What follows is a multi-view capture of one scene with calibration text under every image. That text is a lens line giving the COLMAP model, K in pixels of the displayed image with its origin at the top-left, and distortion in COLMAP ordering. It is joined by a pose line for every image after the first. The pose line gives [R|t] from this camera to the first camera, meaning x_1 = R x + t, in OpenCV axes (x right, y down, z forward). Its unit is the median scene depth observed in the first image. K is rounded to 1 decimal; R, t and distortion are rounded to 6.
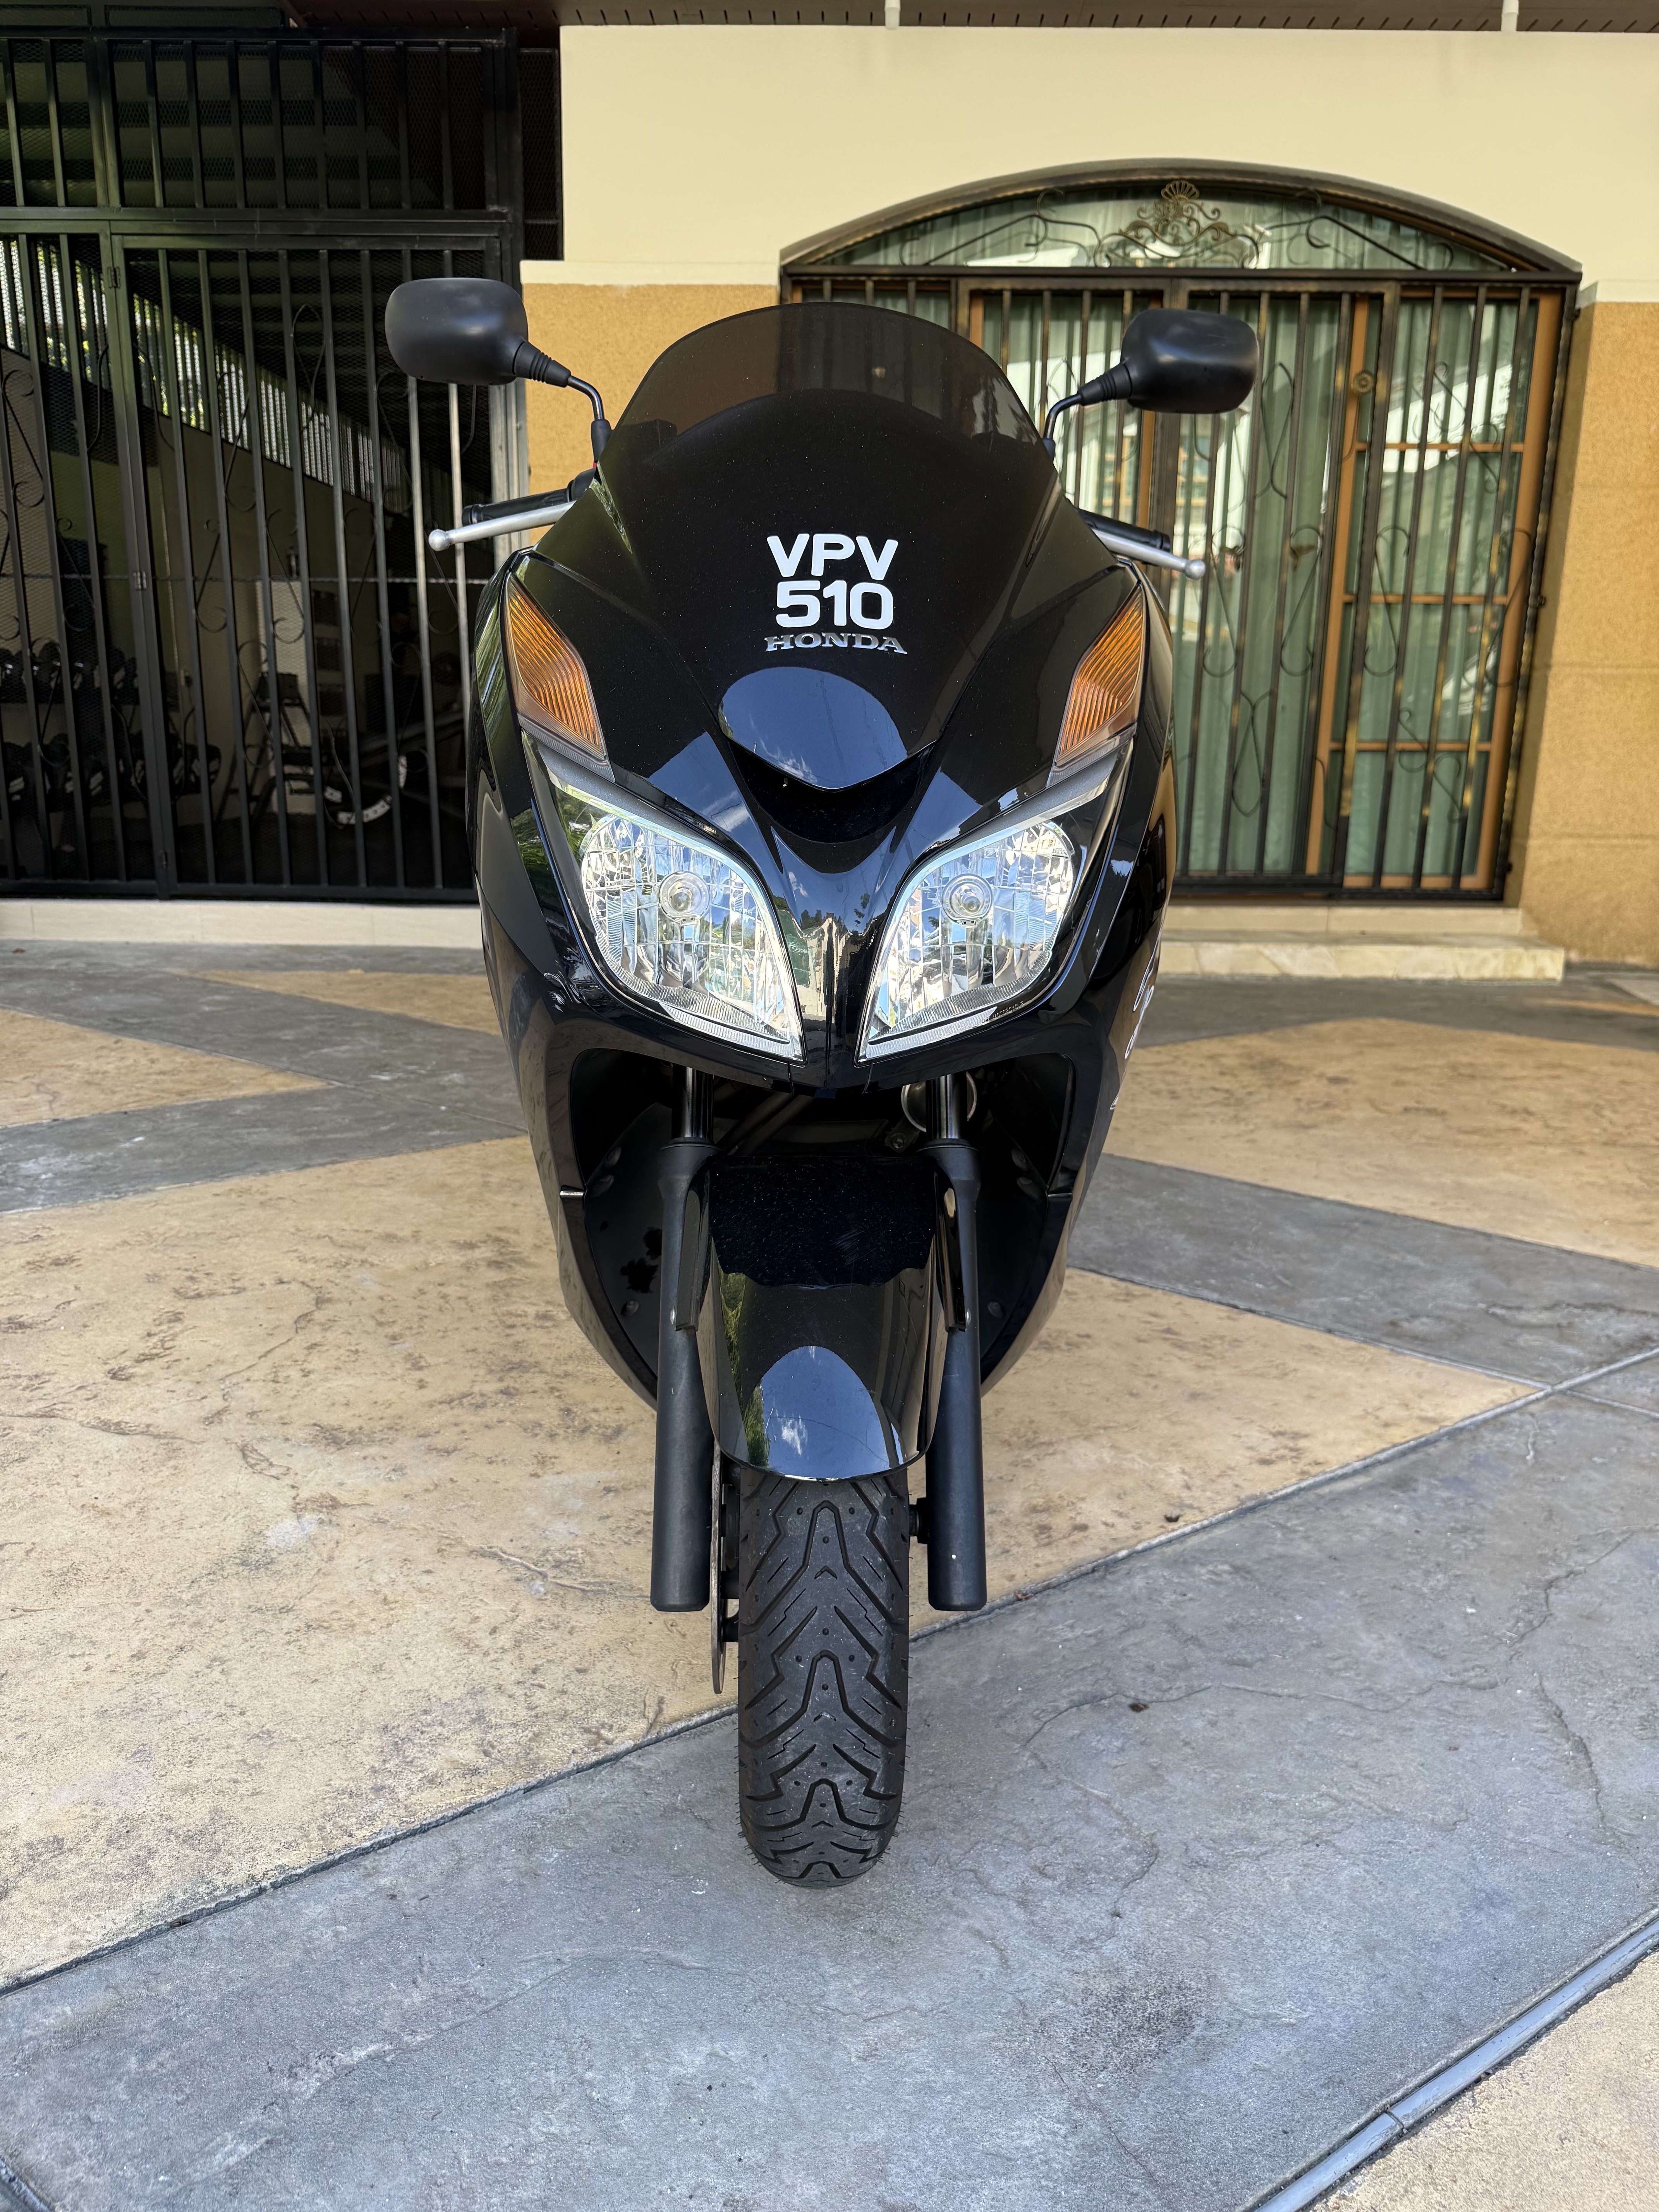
lens RADIAL K [[1579.2, 0, 833.4], [0, 1579.2, 1114.0], [0, 0, 1]] dist [-0.005618, 0.001916]
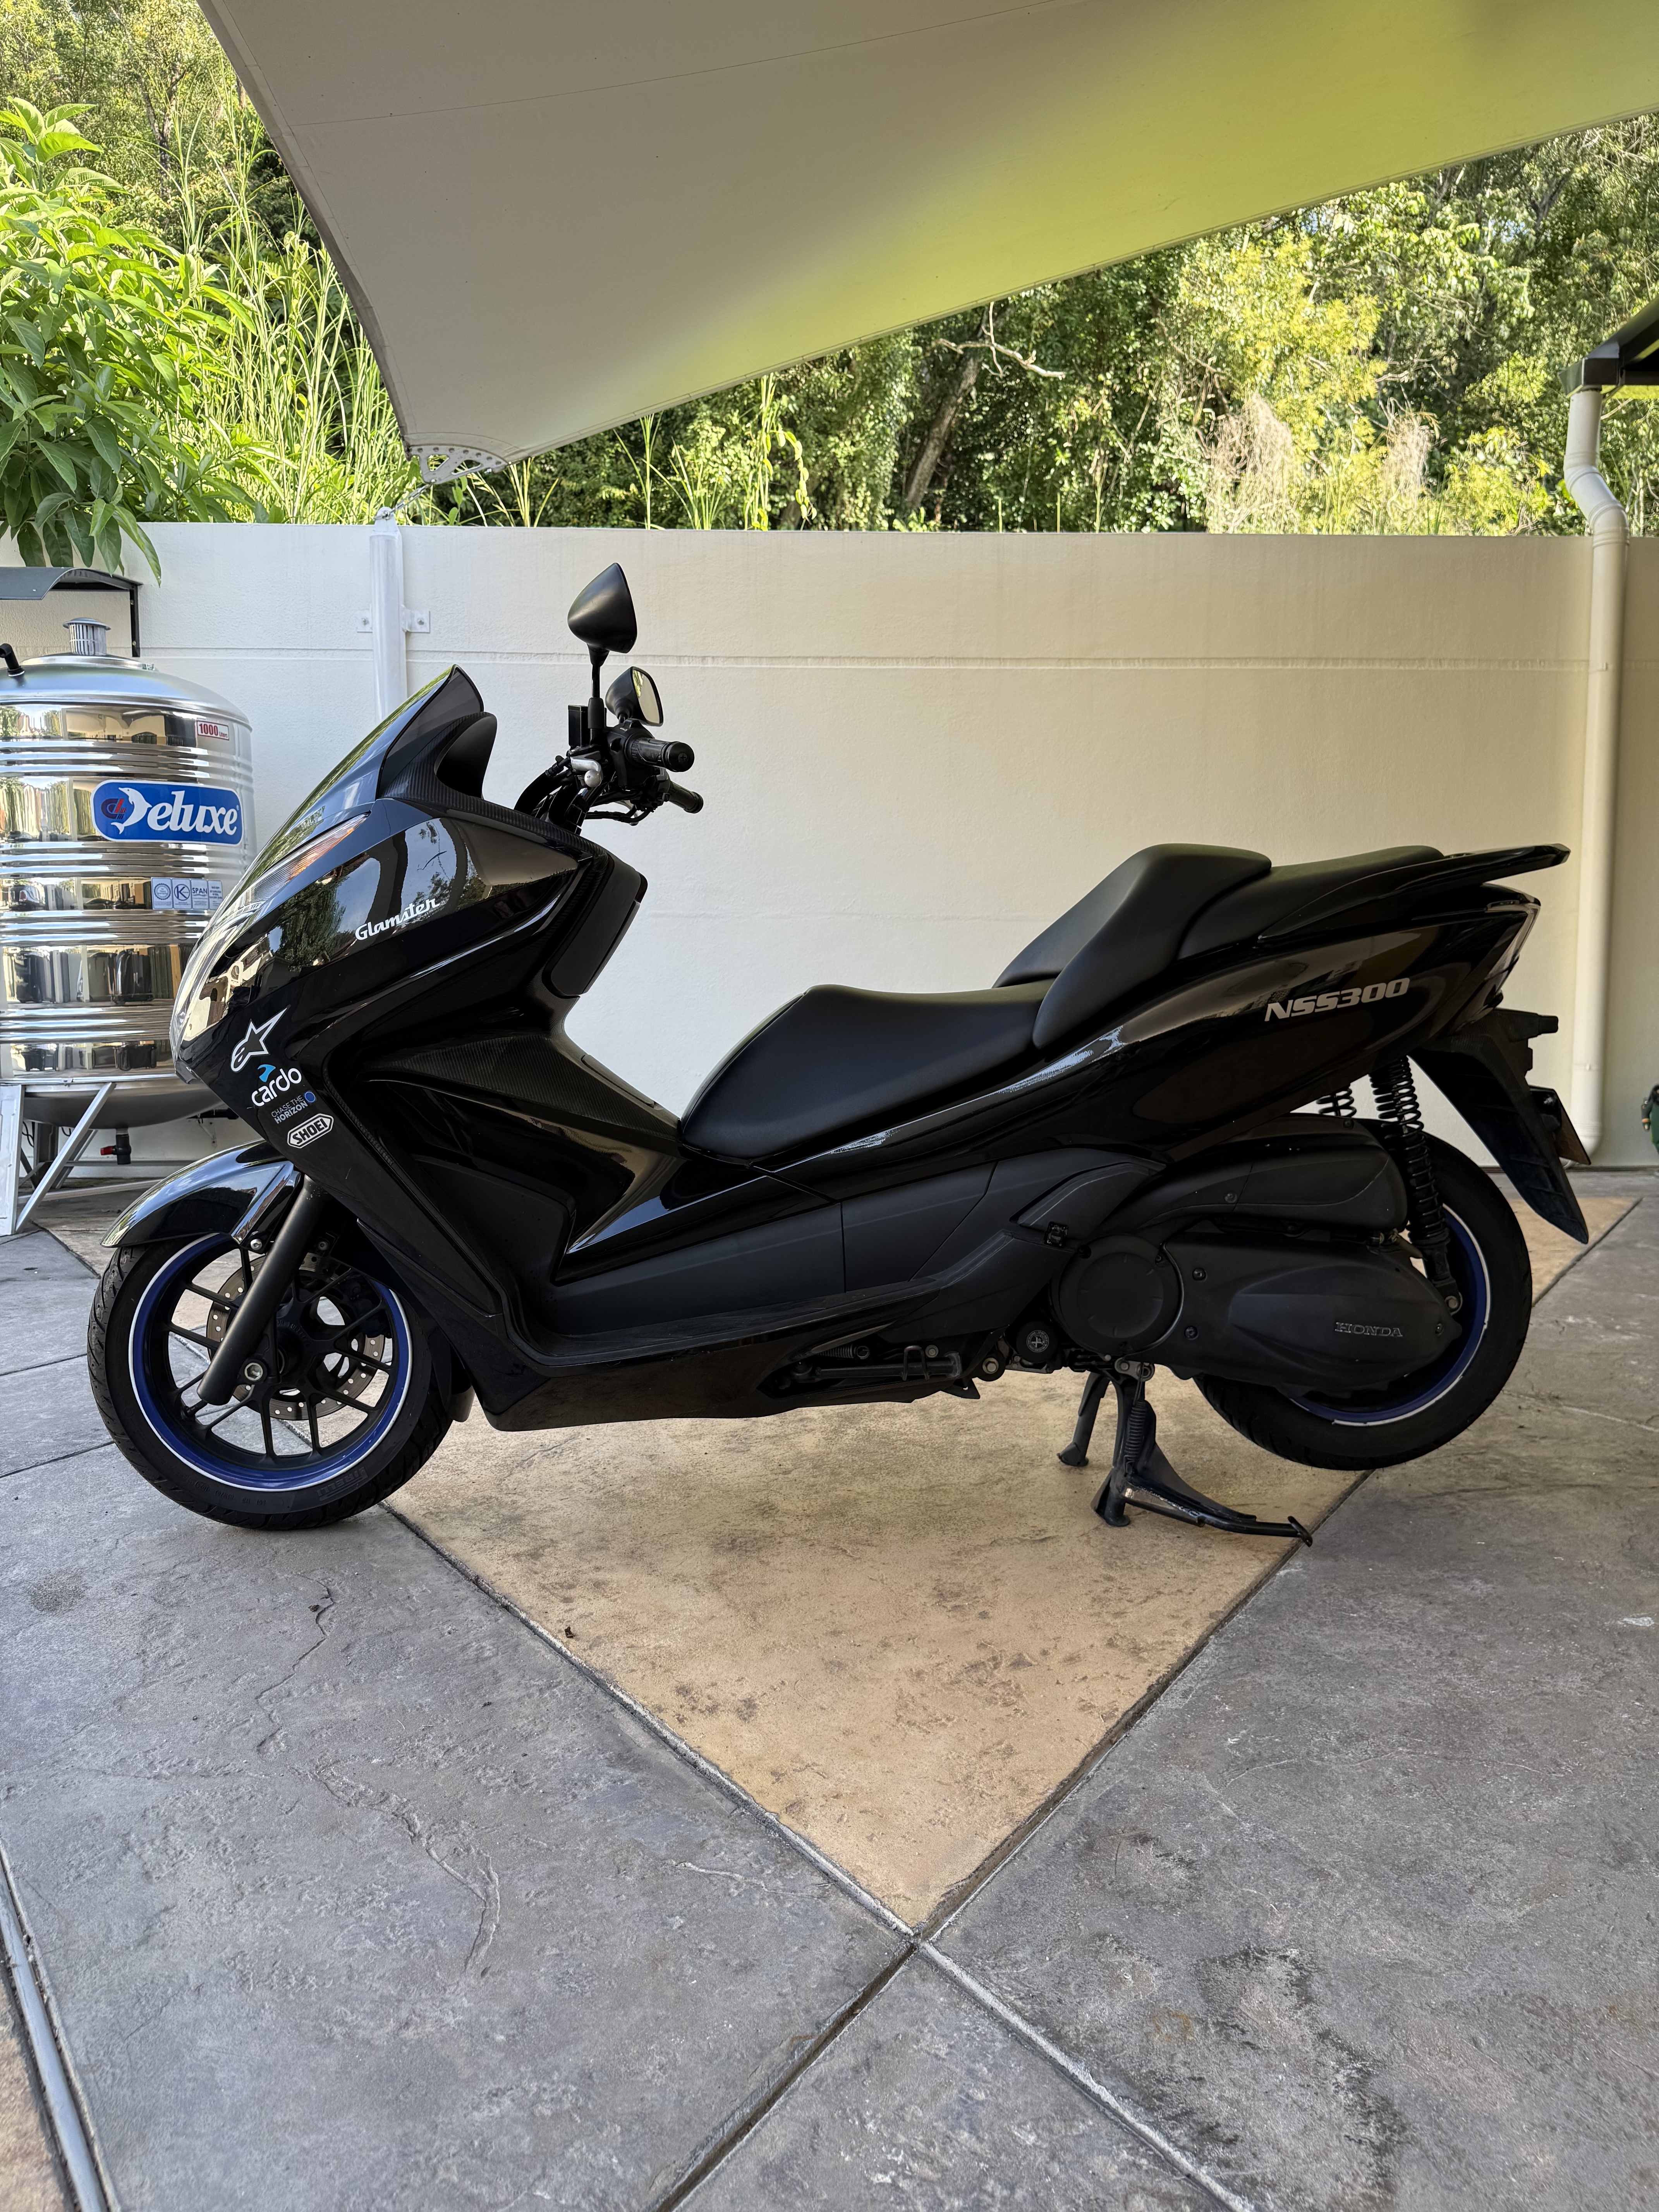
lens RADIAL K [[1579.2, 0, 833.4], [0, 1579.2, 1114.0], [0, 0, 1]] dist [-0.005618, 0.001916]
pose [[0.036982, 0.102009, -0.994096, 1.167789], [-0.250345, 0.964001, 0.089608, -0.212693], [0.967450, 0.245553, 0.061188, 0.945241]]
